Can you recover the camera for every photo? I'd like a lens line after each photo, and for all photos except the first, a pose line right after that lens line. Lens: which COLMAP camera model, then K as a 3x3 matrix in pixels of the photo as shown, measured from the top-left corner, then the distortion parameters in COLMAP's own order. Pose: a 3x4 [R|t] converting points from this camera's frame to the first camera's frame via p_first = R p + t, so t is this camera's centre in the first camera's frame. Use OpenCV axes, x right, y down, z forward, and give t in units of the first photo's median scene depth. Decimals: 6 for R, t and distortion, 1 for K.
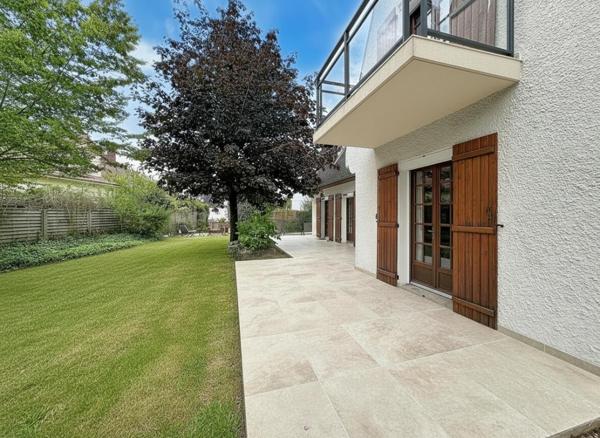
lens RADIAL K [[234.1, 0, 296.0], [0, 234.1, 216.1], [0, 0, 1]] dist [-0.002255, -0.000117]
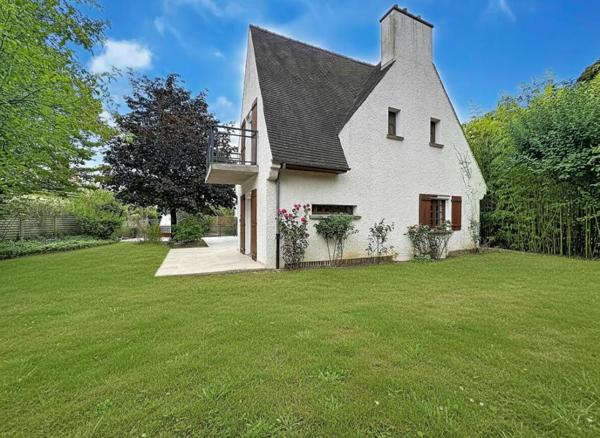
lens RADIAL K [[234.1, 0, 302.2], [0, 234.1, 225.3], [0, 0, 1]] dist [-0.002255, -0.000117]
pose [[0.986595, -0.000926, 0.163187, 0.317237], [-0.000624, 0.999955, 0.009447, 0.010262], [-0.163189, -0.009422, 0.986550, -0.622281]]
